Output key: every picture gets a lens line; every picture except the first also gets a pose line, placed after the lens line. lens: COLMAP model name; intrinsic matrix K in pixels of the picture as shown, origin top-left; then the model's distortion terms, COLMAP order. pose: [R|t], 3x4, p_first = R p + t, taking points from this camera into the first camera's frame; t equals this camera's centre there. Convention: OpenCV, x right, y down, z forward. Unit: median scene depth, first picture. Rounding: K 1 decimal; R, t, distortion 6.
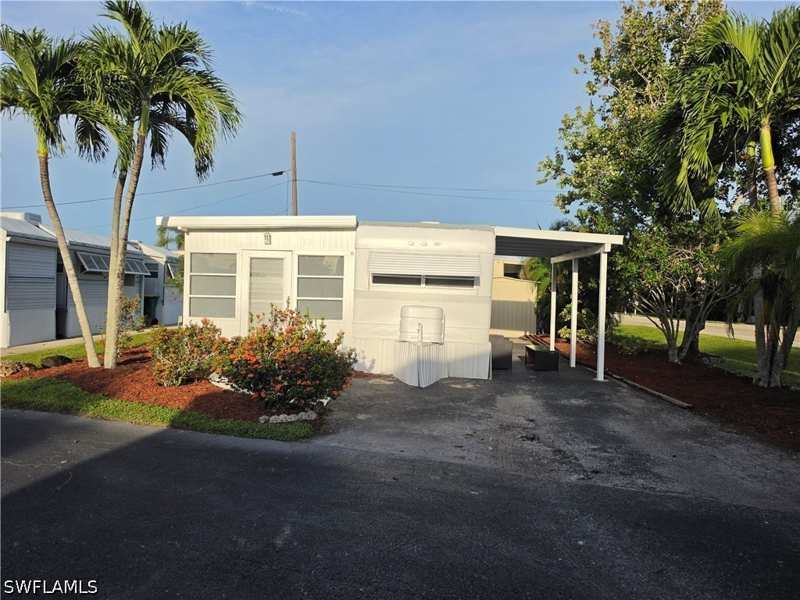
lens RADIAL K [[575.1, 0, 400.0], [0, 575.1, 300.0], [0, 0, 1]] dist [0.079508, -0.123449]
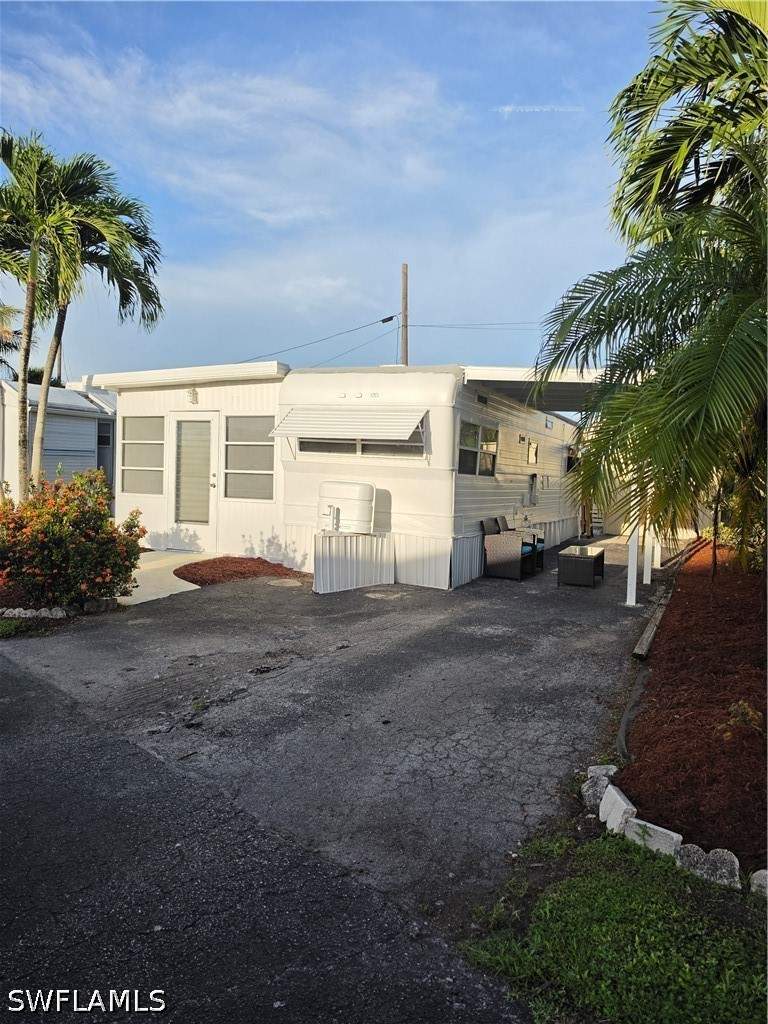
lens RADIAL K [[736.1, 0, 385.7], [0, 736.1, 499.4], [0, 0, 1]] dist [0.079508, -0.123449]
pose [[0.914403, 0.019940, -0.404314, 0.435590], [-0.012583, 0.999704, 0.020846, 0.011896], [0.404609, -0.013974, 0.914383, 0.167619]]
